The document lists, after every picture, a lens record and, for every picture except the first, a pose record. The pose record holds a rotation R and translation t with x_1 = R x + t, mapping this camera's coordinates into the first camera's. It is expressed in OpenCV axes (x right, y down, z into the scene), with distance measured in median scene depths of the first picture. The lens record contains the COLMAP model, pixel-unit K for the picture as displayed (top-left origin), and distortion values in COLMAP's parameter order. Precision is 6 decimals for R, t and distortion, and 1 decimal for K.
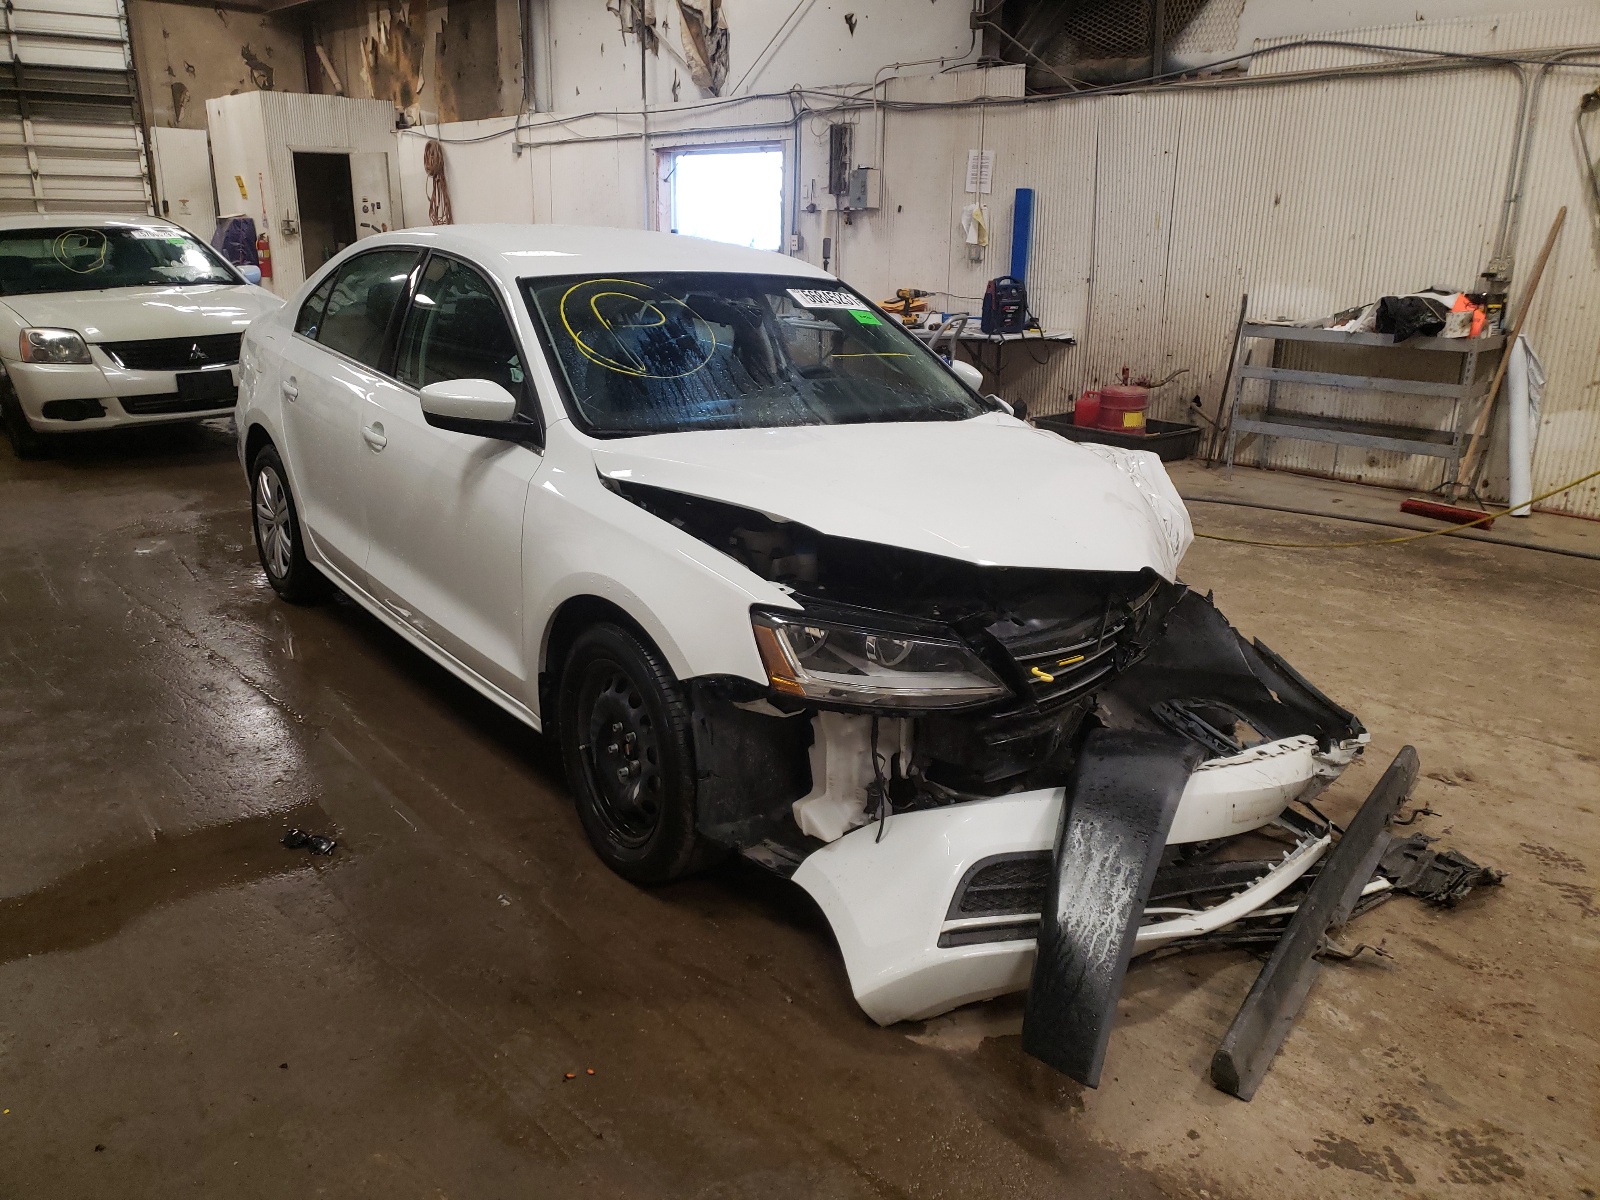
lens RADIAL K [[1270.9, 0, 800.0], [0, 1270.9, 600.0], [0, 0, 1]] dist [0.011202, -0.002716]
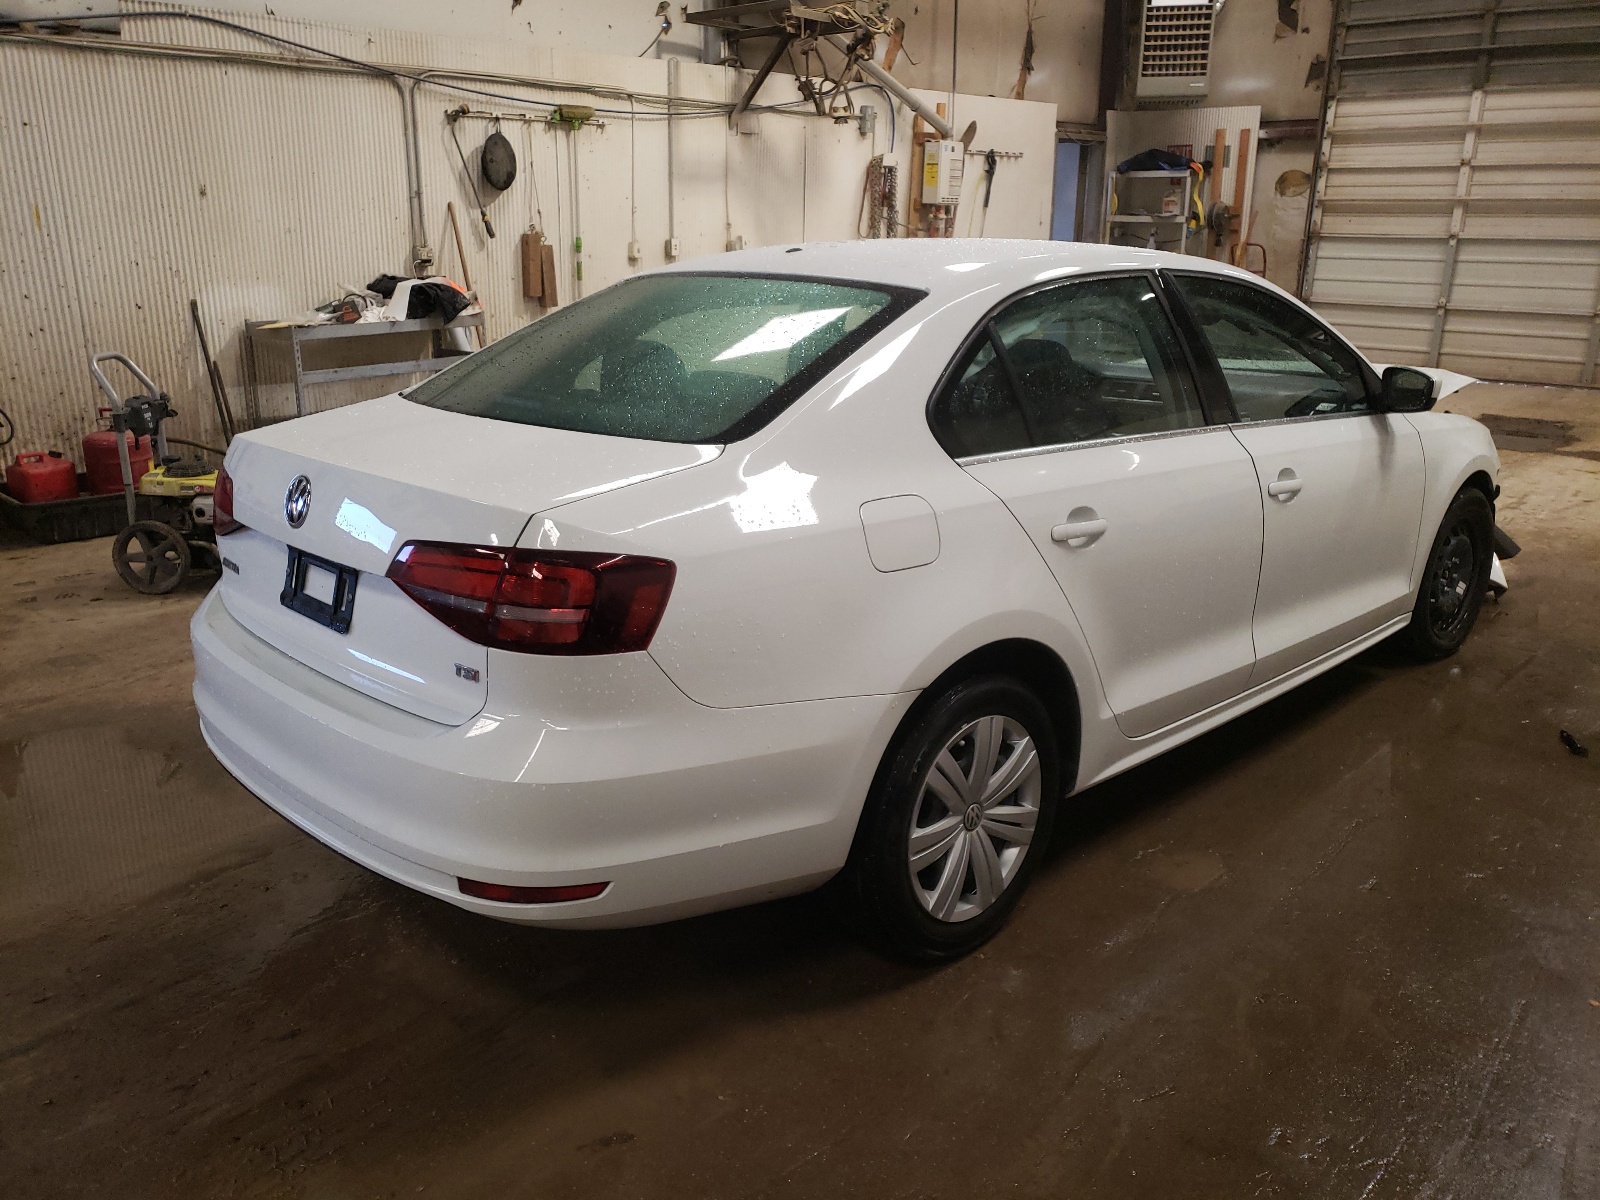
lens RADIAL K [[1270.9, 0, 800.0], [0, 1270.9, 600.0], [0, 0, 1]] dist [0.011202, -0.002716]
pose [[-0.171706, -0.300015, 0.938354, -0.680425], [0.276378, 0.899579, 0.338191, -0.266855], [-0.945586, 0.317410, -0.071545, 0.834540]]
